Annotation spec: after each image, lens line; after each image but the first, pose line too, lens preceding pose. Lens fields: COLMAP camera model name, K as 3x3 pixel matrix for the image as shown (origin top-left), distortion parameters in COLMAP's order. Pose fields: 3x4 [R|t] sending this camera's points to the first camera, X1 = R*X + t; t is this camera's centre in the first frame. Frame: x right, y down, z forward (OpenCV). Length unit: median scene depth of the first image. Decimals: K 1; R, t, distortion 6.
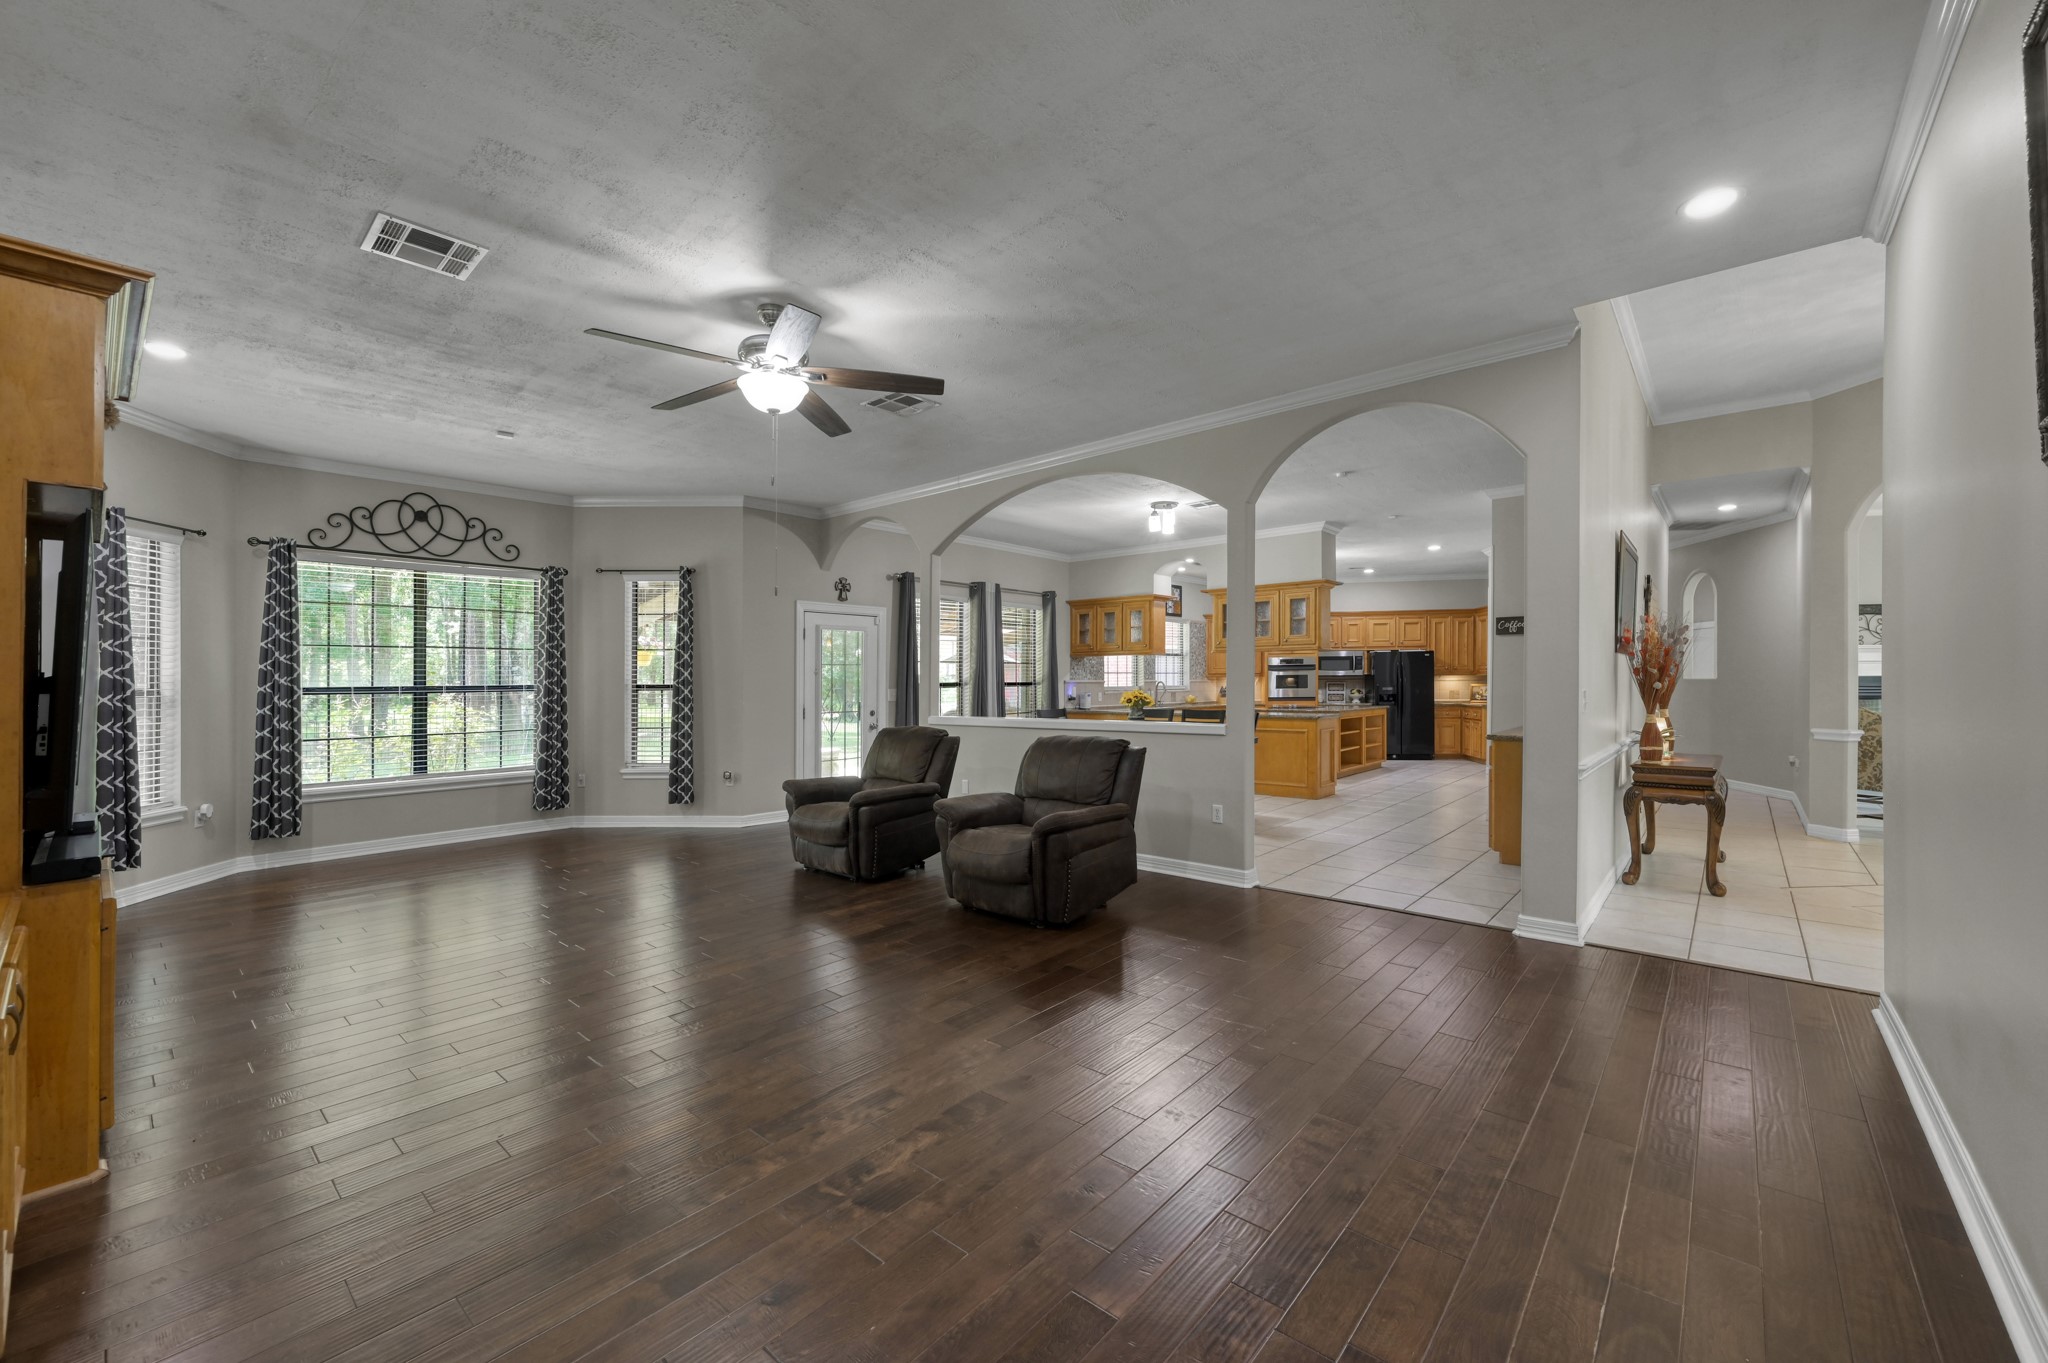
lens RADIAL K [[816.5, 0, 1033.6], [0, 816.5, 682.8], [0, 0, 1]] dist [0.000358, 0.000060]
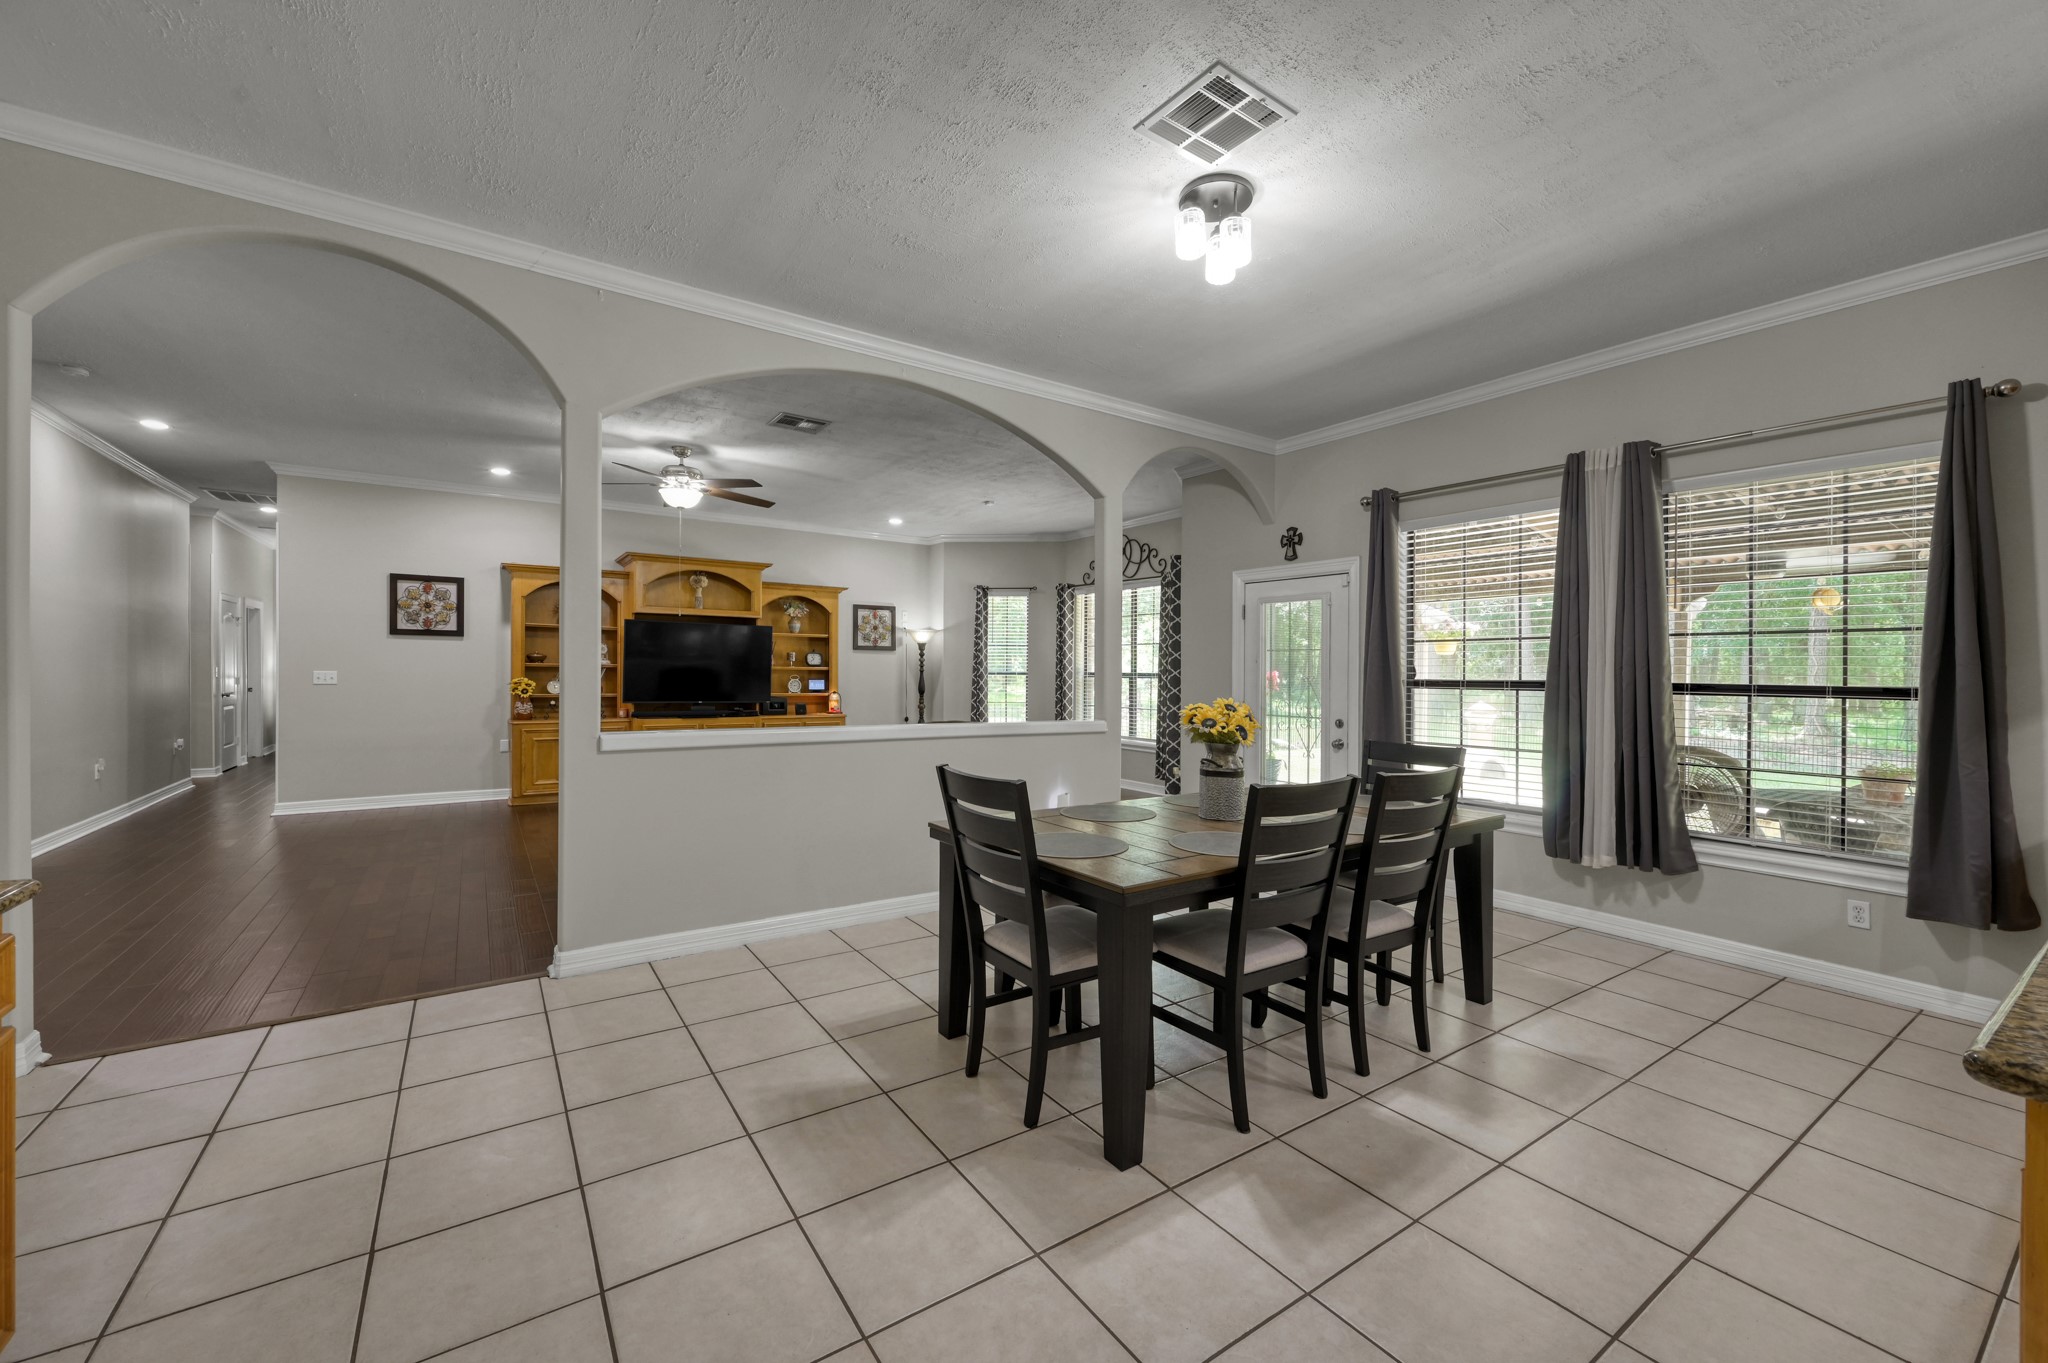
lens RADIAL K [[812.1, 0, 1030.9], [0, 812.1, 669.6], [0, 0, 1]] dist [0.000325, -0.000004]
pose [[-0.257415, 0.003840, -0.966293, 0.471453], [-0.012630, 0.999893, 0.007338, -0.006986], [0.966218, 0.014093, -0.257339, 0.896052]]
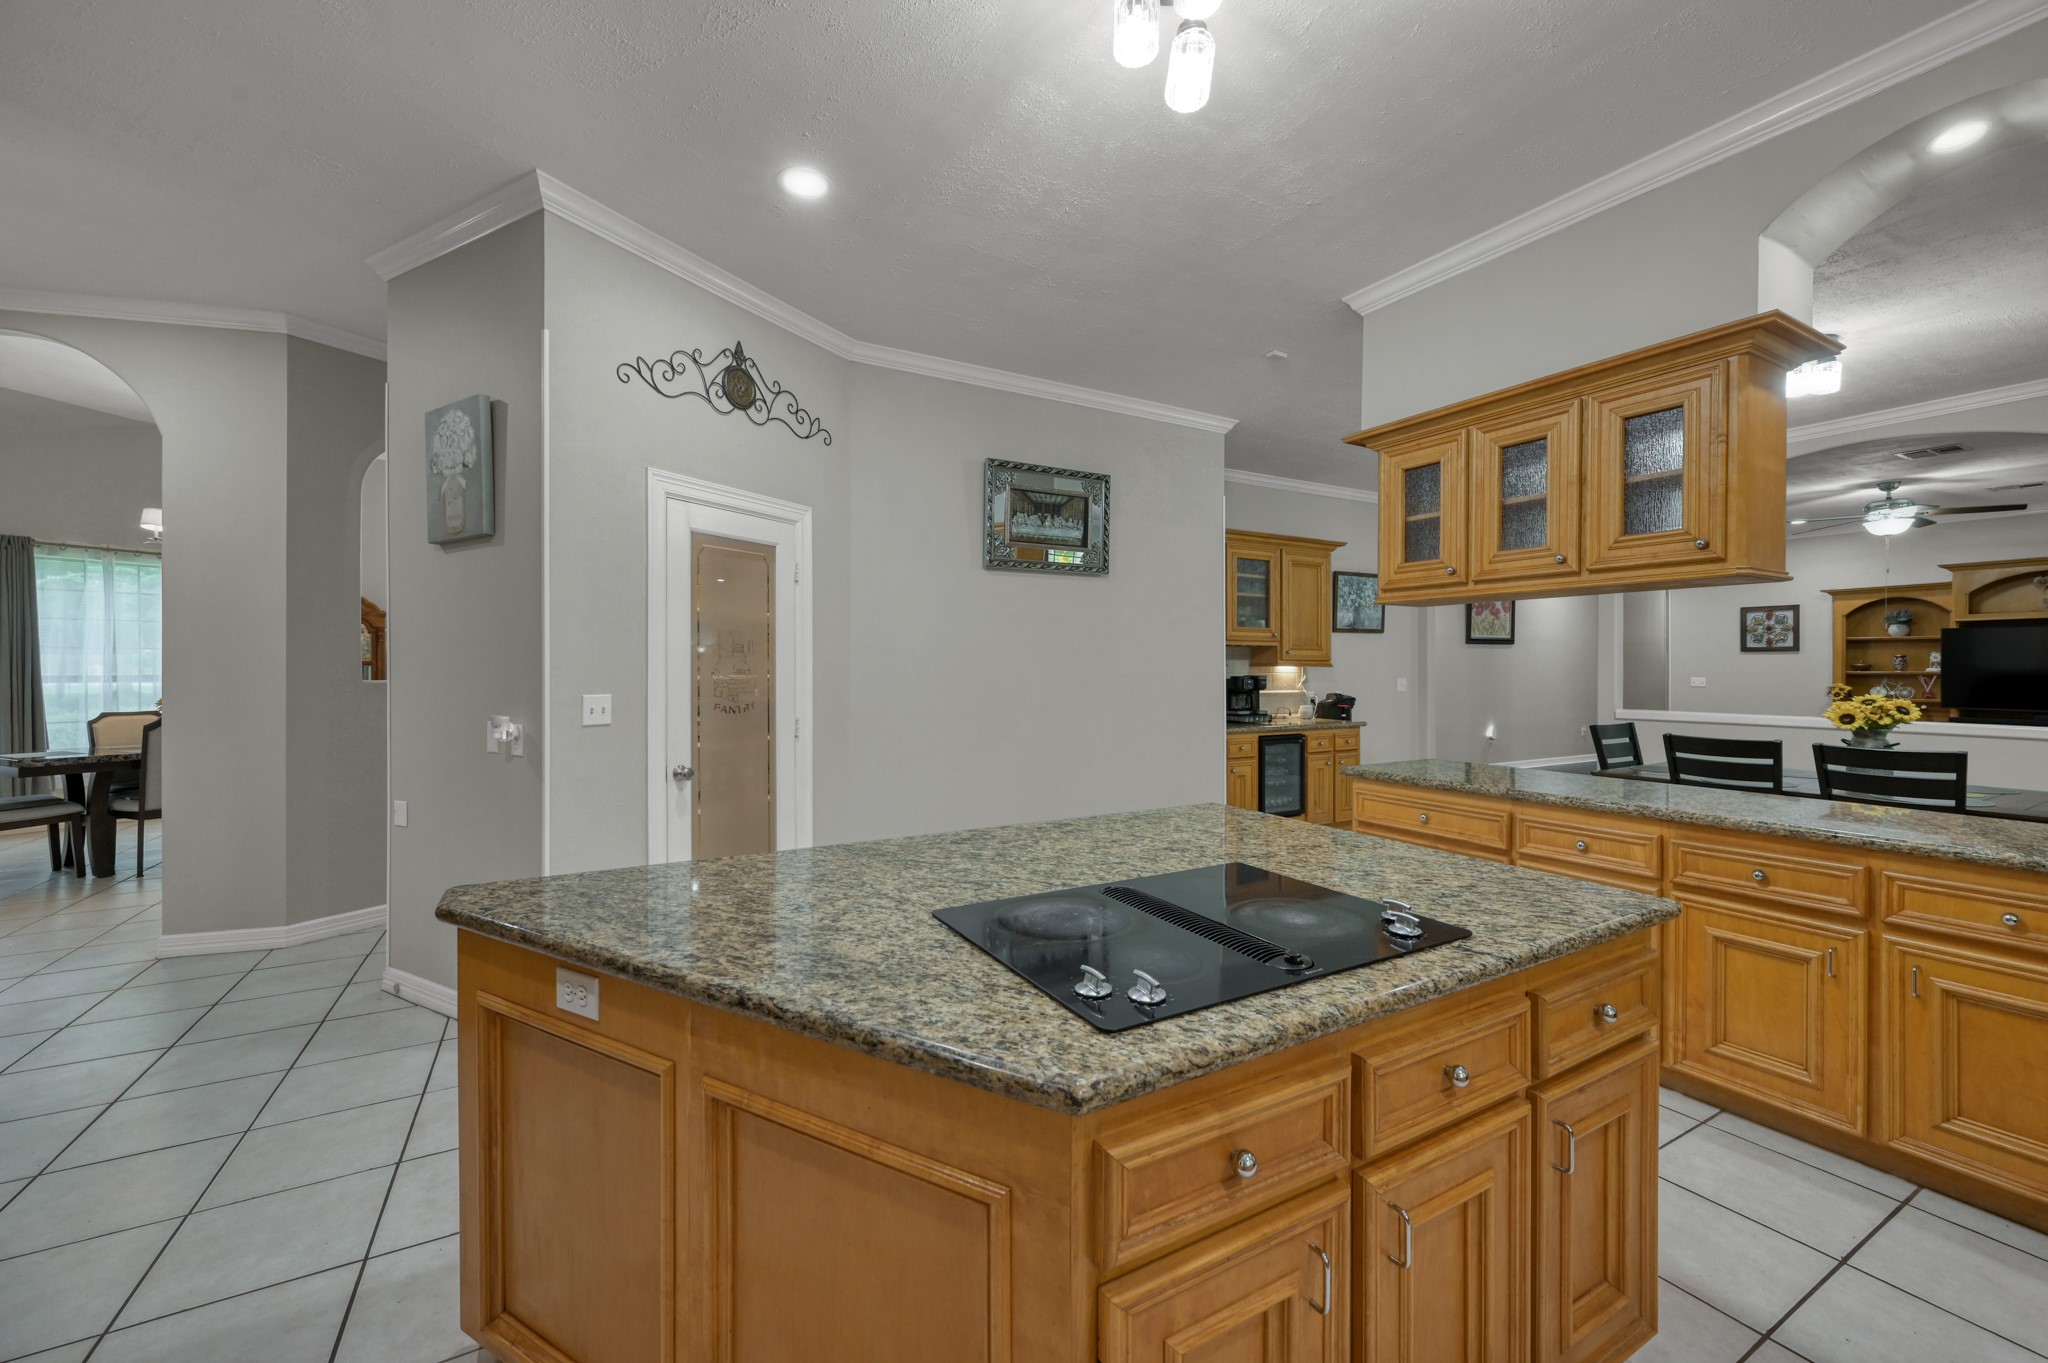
lens RADIAL K [[806.1, 0, 1024.0], [0, 806.1, 681.5], [0, 0, 1]] dist [0.000093, 0.000165]
pose [[-0.940476, 0.001006, 0.339858, 0.404814], [0.006505, 0.999866, 0.015043, -0.010201], [-0.339797, 0.016358, -0.940357, 1.471200]]
